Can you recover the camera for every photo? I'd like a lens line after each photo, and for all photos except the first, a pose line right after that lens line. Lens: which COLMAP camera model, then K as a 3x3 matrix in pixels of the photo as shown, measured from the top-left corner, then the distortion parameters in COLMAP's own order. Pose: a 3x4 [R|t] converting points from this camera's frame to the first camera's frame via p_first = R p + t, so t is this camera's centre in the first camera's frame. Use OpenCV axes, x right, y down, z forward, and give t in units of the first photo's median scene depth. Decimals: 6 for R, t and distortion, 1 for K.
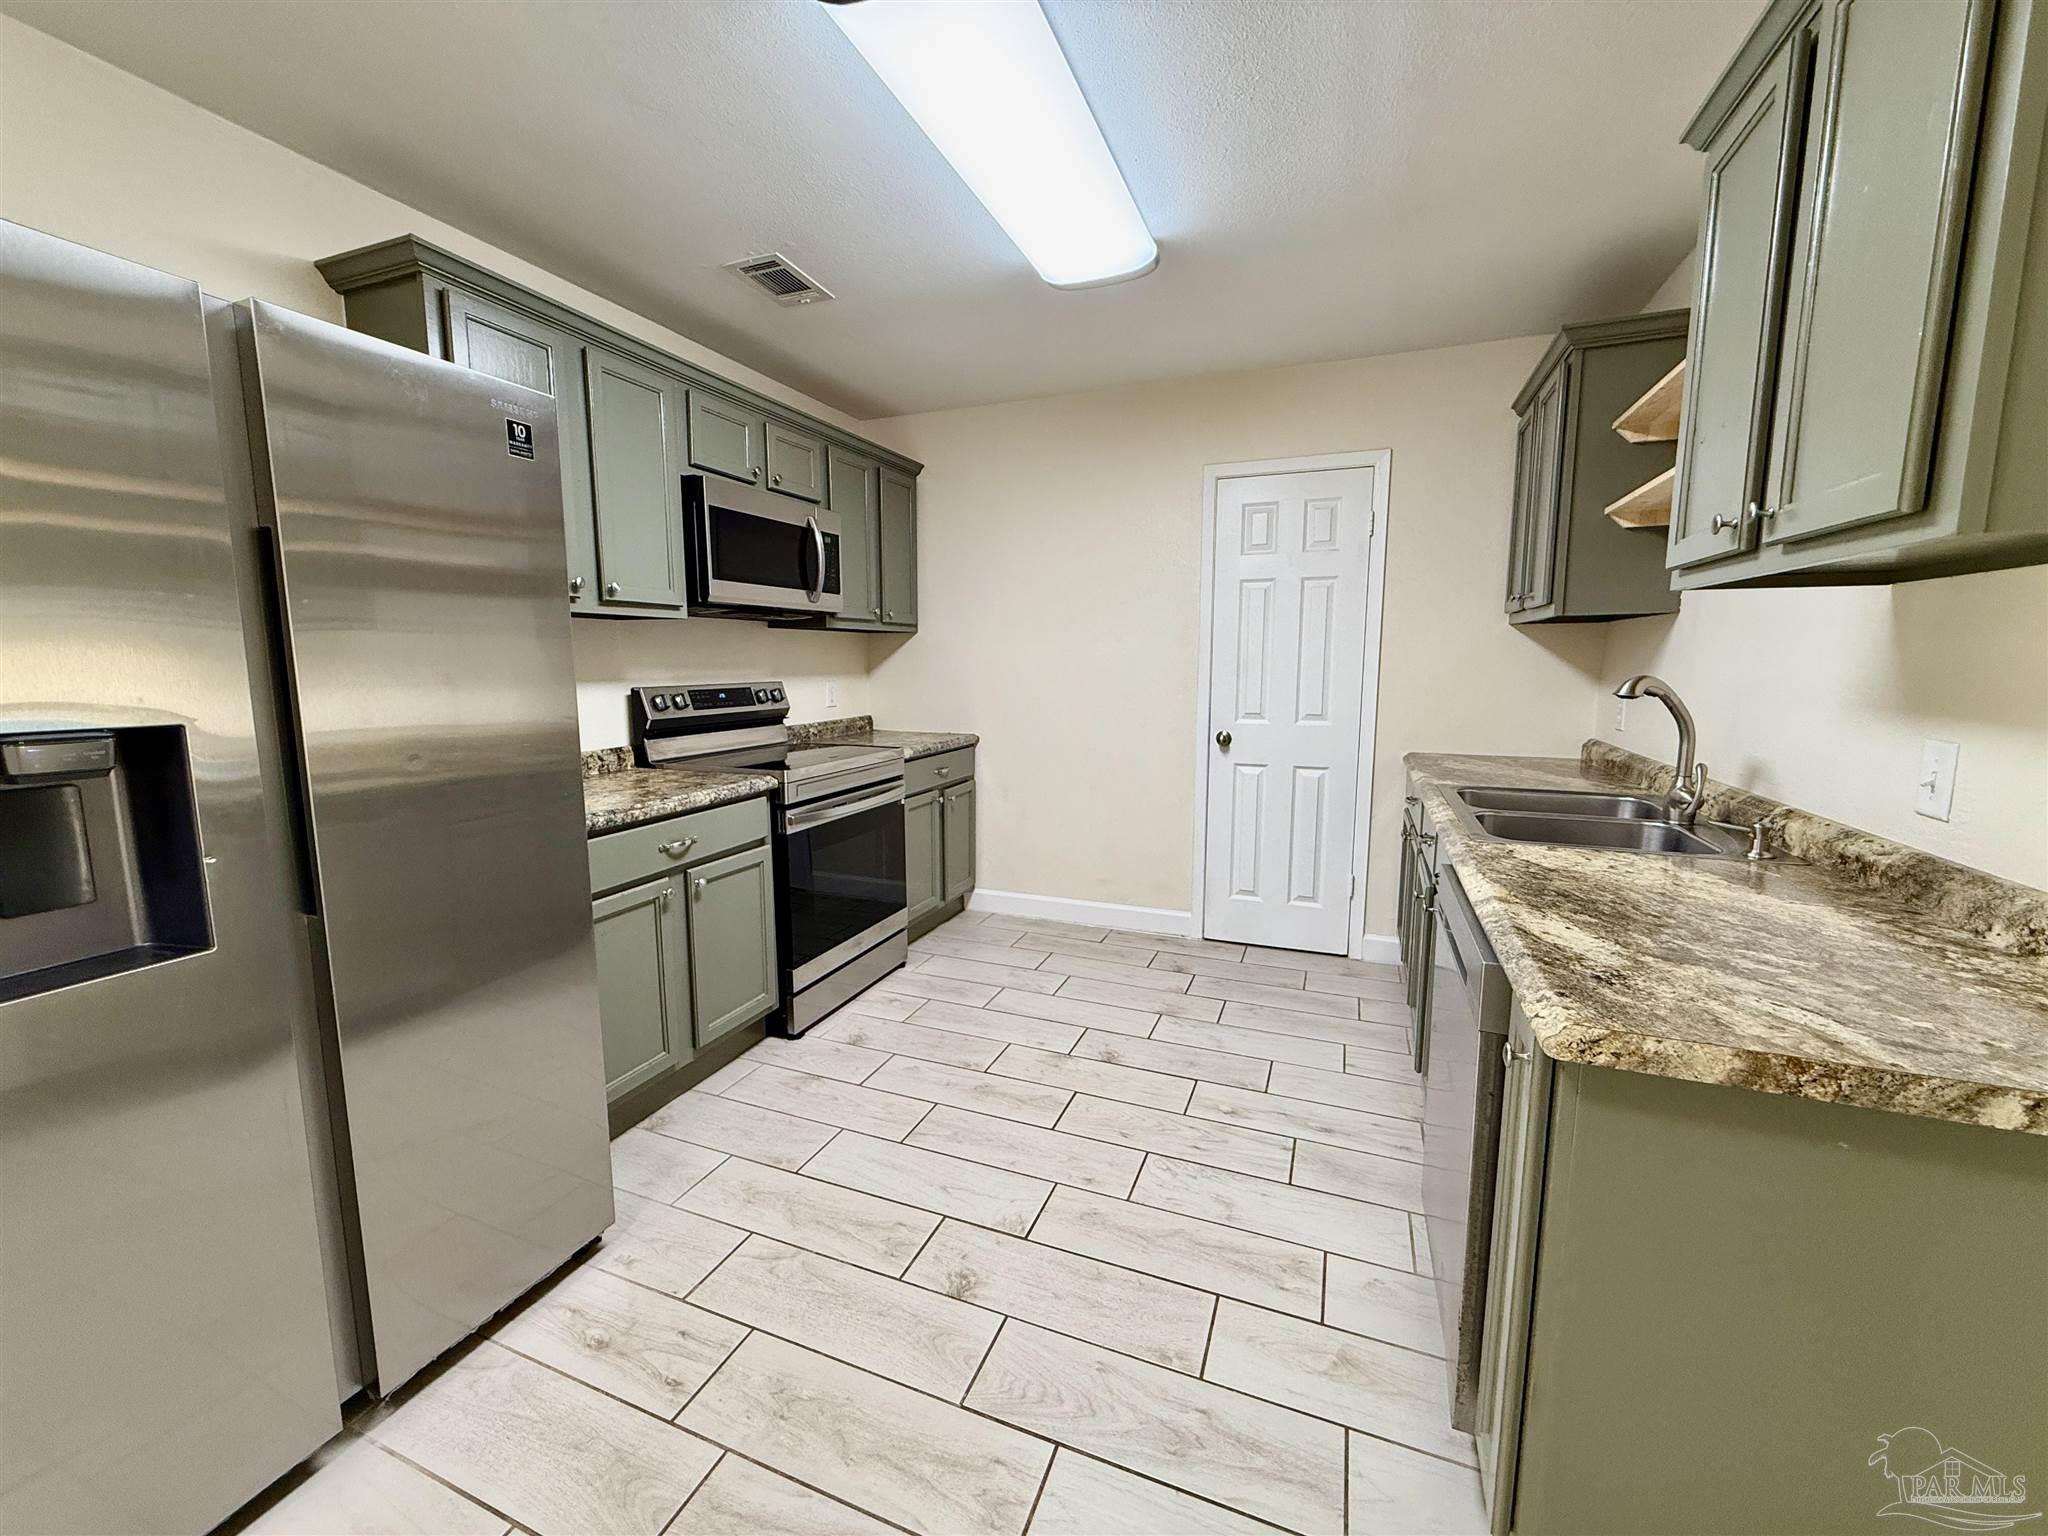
lens RADIAL K [[813.0, 0, 1021.2], [0, 813.0, 768.5], [0, 0, 1]] dist [0.000266, 0.000004]
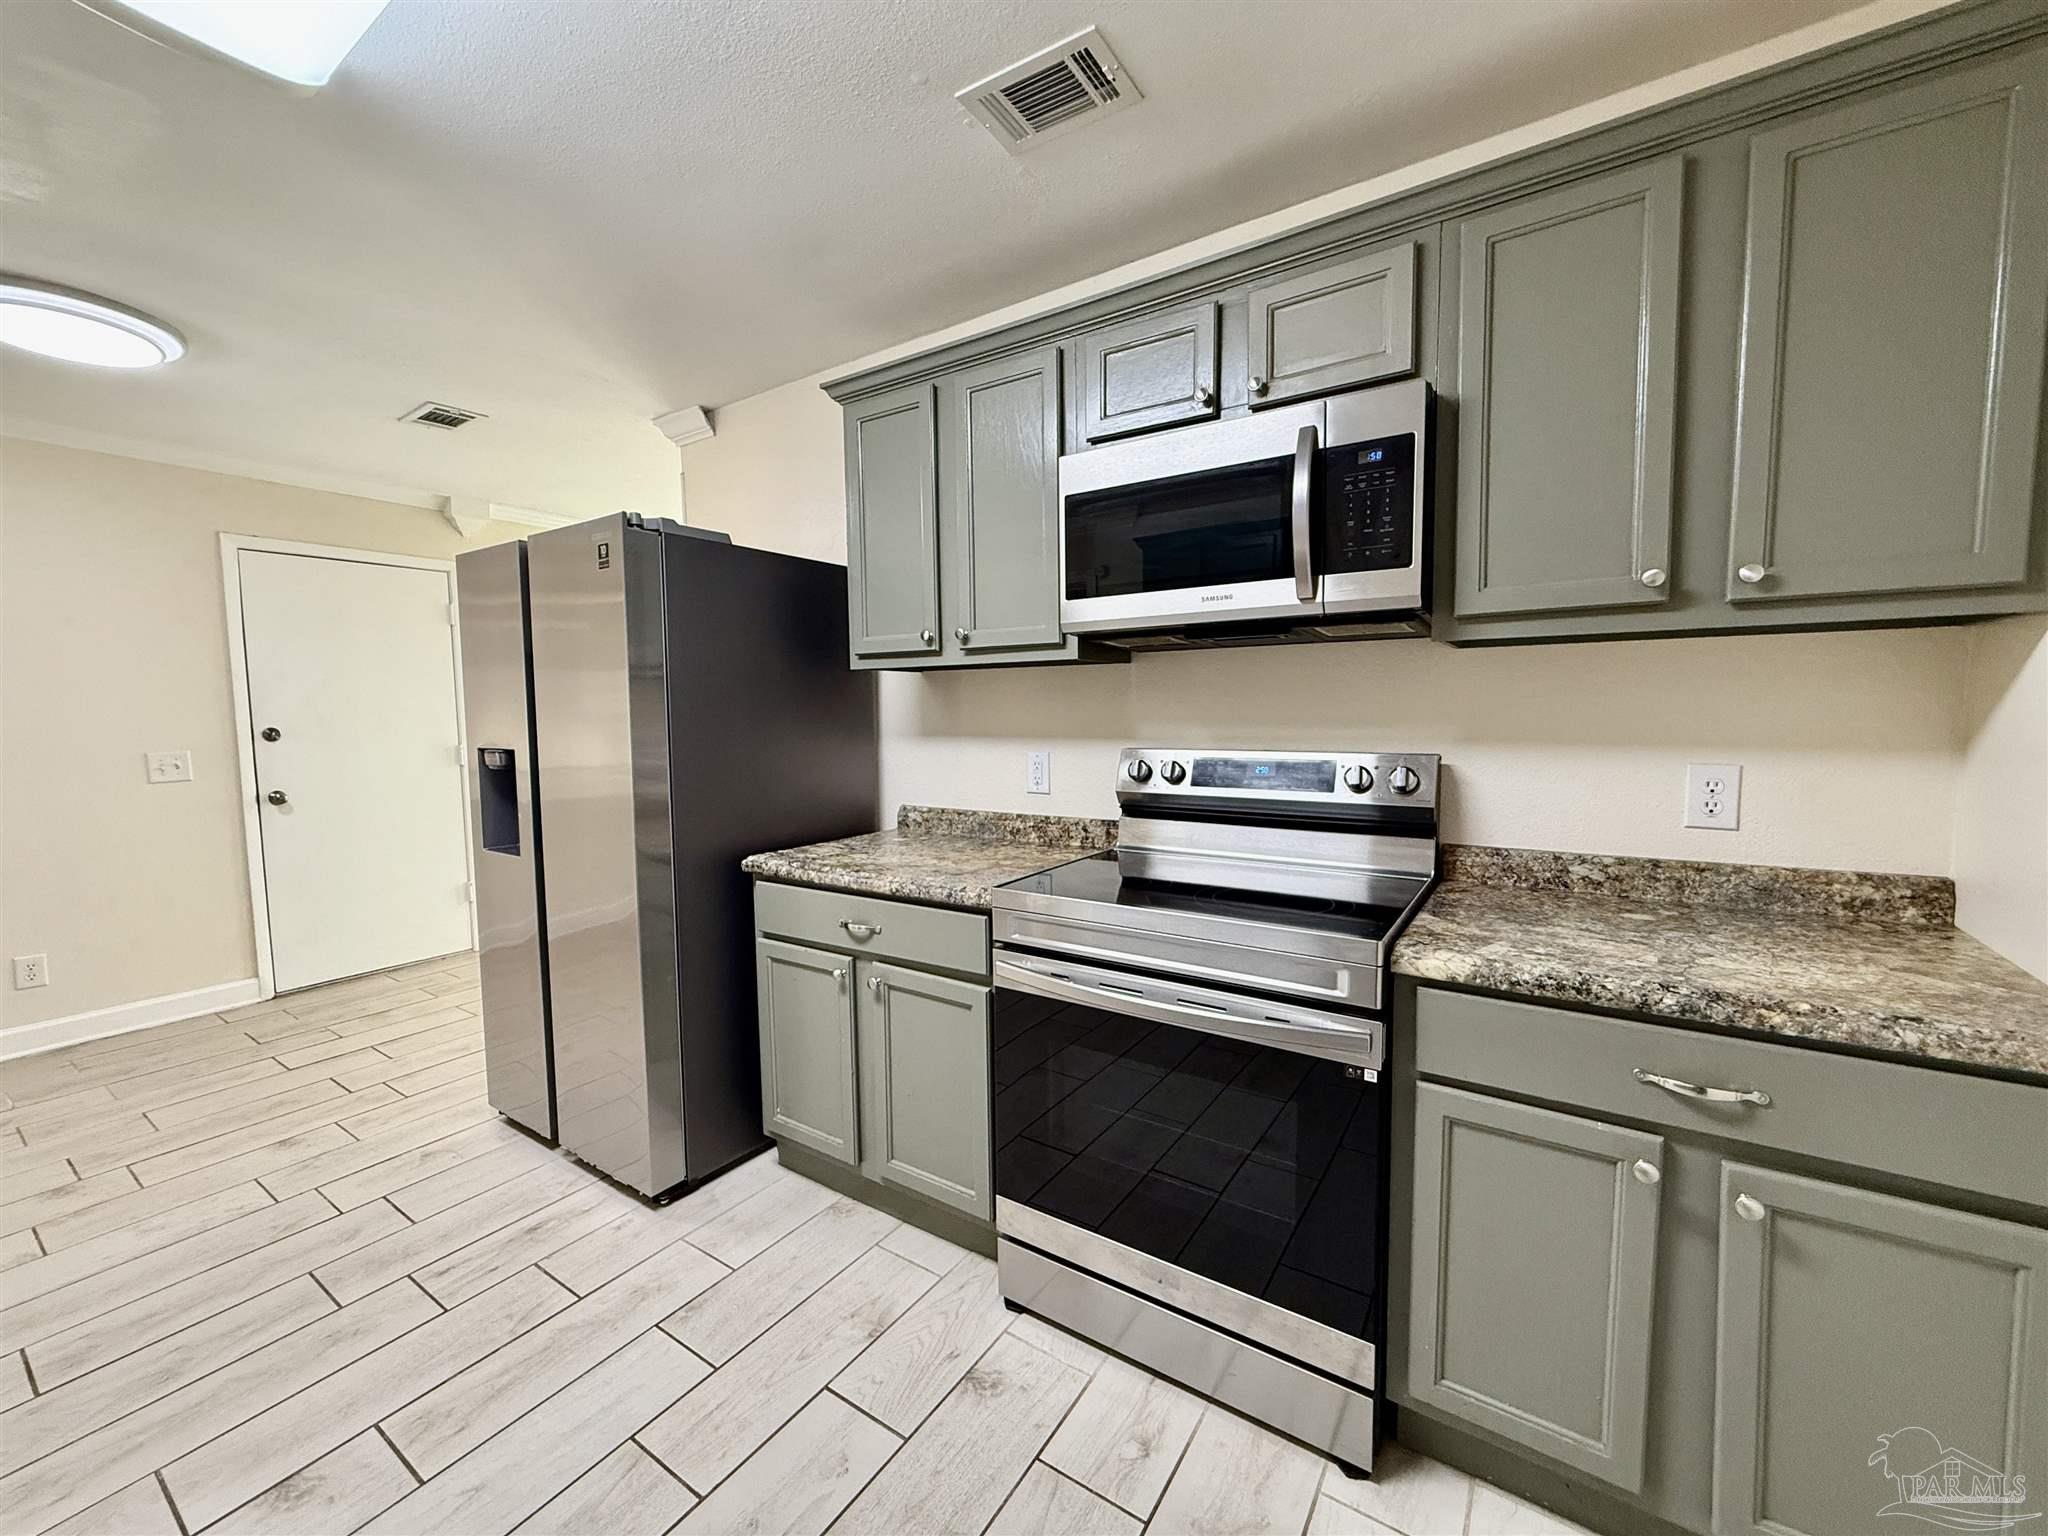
lens RADIAL K [[813.0, 0, 1021.2], [0, 813.0, 768.5], [0, 0, 1]] dist [0.000266, 0.000004]
pose [[-0.207786, 0.078542, -0.975016, 0.294079], [-0.117963, 0.987485, 0.104685, -0.144037], [0.971035, 0.136768, -0.195920, 1.014807]]
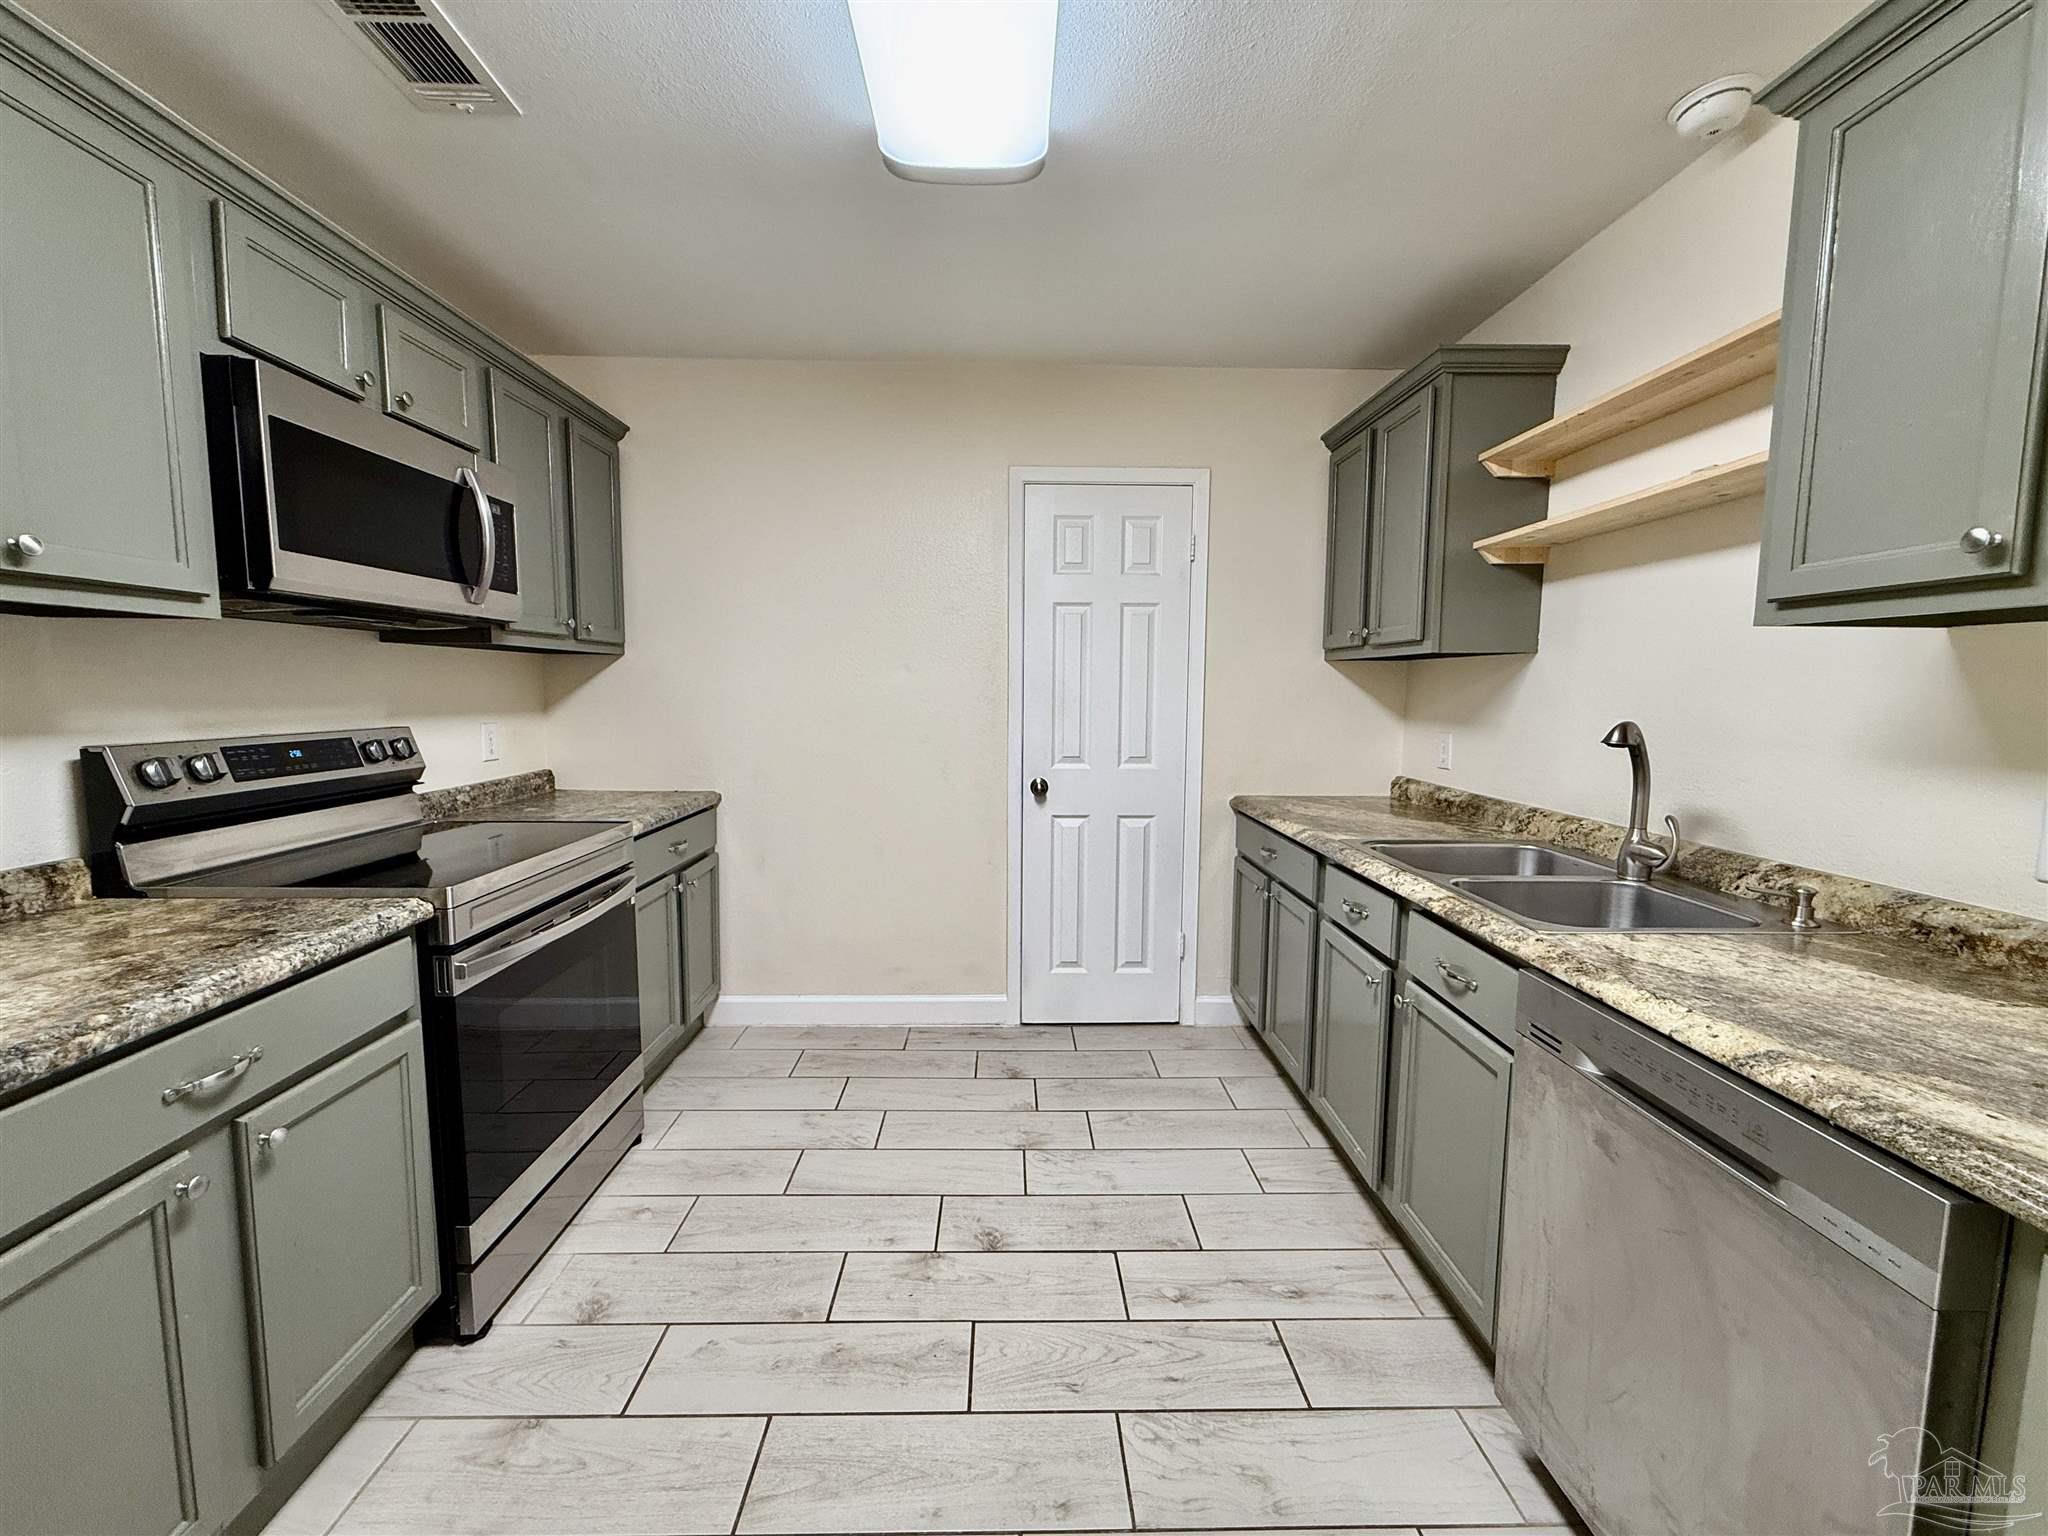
lens RADIAL K [[813.0, 0, 1021.2], [0, 813.0, 768.5], [0, 0, 1]] dist [0.000266, 0.000004]
pose [[0.919113, -0.031642, 0.392721, -0.125302], [0.045182, 0.998659, -0.025279, -0.043322], [-0.391395, 0.040978, 0.919310, 0.273020]]
